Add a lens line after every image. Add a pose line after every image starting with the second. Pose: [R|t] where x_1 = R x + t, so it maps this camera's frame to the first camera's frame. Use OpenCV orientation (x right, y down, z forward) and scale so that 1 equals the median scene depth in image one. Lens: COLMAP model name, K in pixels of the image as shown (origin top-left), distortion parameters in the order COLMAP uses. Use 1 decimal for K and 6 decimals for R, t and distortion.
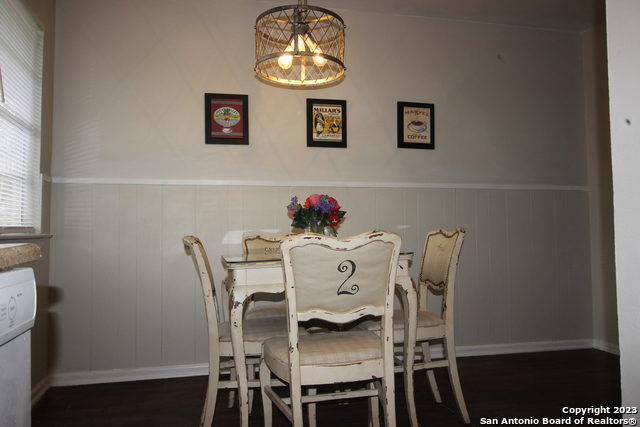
lens RADIAL K [[497.7, 0, 320.0], [0, 497.7, 213.5], [0, 0, 1]] dist [0.012734, 0.001995]
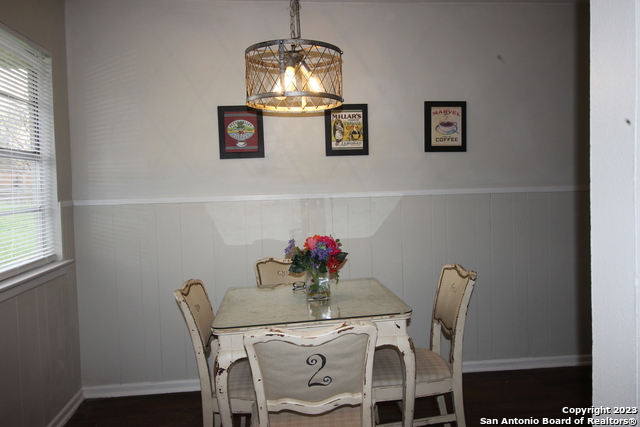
lens RADIAL K [[497.7, 0, 320.0], [0, 497.7, 213.5], [0, 0, 1]] dist [0.012734, 0.001995]
pose [[0.991524, -0.012154, -0.129354, 0.092362], [0.024565, 0.995194, 0.094787, -0.126676], [0.127581, -0.097161, 0.987058, 0.054102]]
